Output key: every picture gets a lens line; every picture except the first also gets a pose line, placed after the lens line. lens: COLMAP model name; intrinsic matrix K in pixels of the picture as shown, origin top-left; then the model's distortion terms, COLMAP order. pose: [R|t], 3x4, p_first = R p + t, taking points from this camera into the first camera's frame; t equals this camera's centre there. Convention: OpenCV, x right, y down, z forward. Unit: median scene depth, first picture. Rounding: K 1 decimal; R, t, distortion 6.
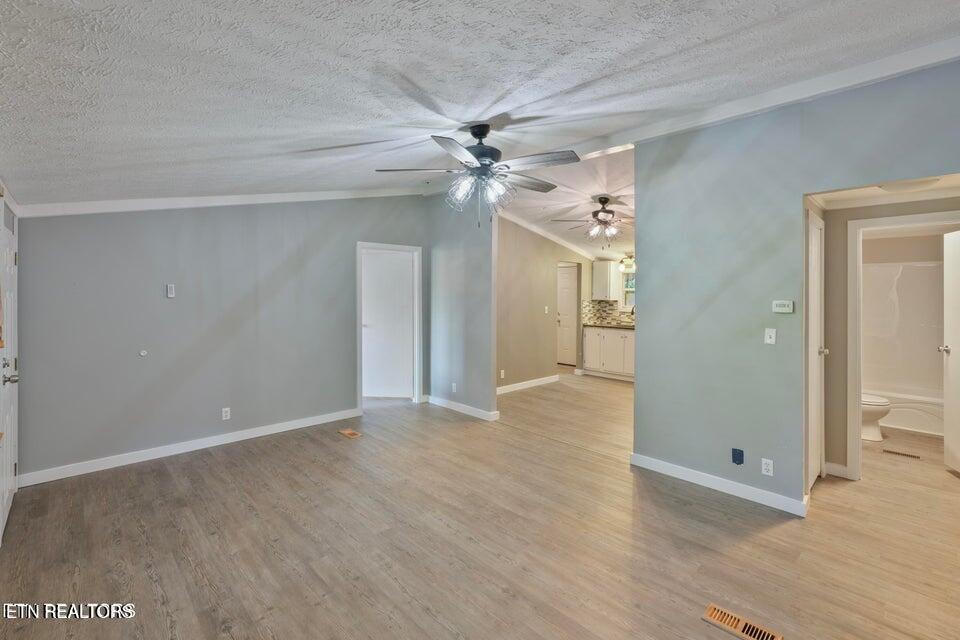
lens RADIAL K [[425.9, 0, 479.5], [0, 425.9, 295.8], [0, 0, 1]] dist [-0.001271, 0.000031]
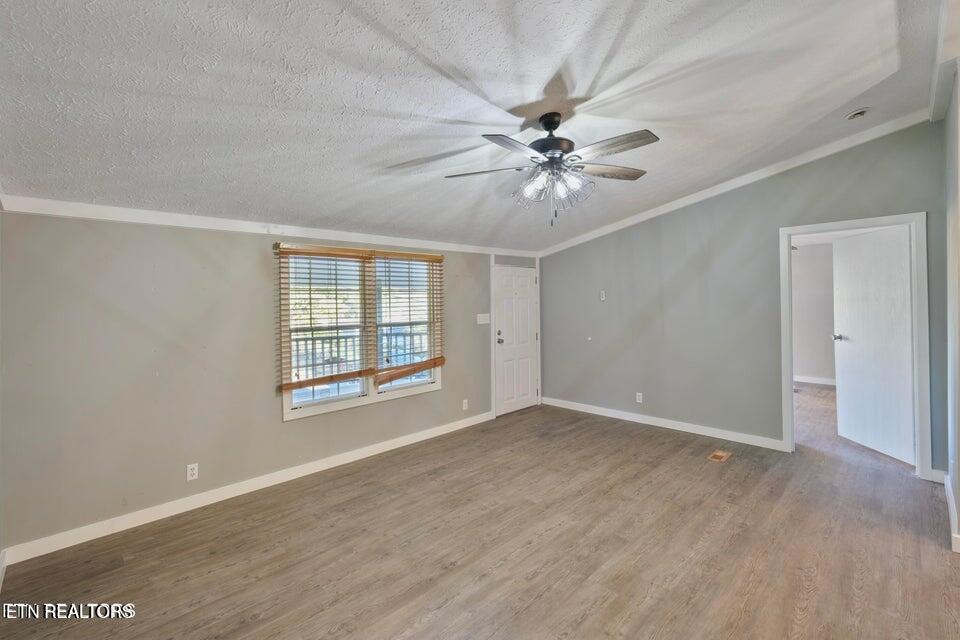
lens RADIAL K [[434.6, 0, 479.6], [0, 434.6, 277.4], [0, 0, 1]] dist [-0.011834, 0.000456]
pose [[0.012737, -0.052497, -0.998540, 0.909503], [0.011621, 0.998561, -0.052350, -0.000178], [0.999851, -0.010937, 0.013329, 0.778985]]
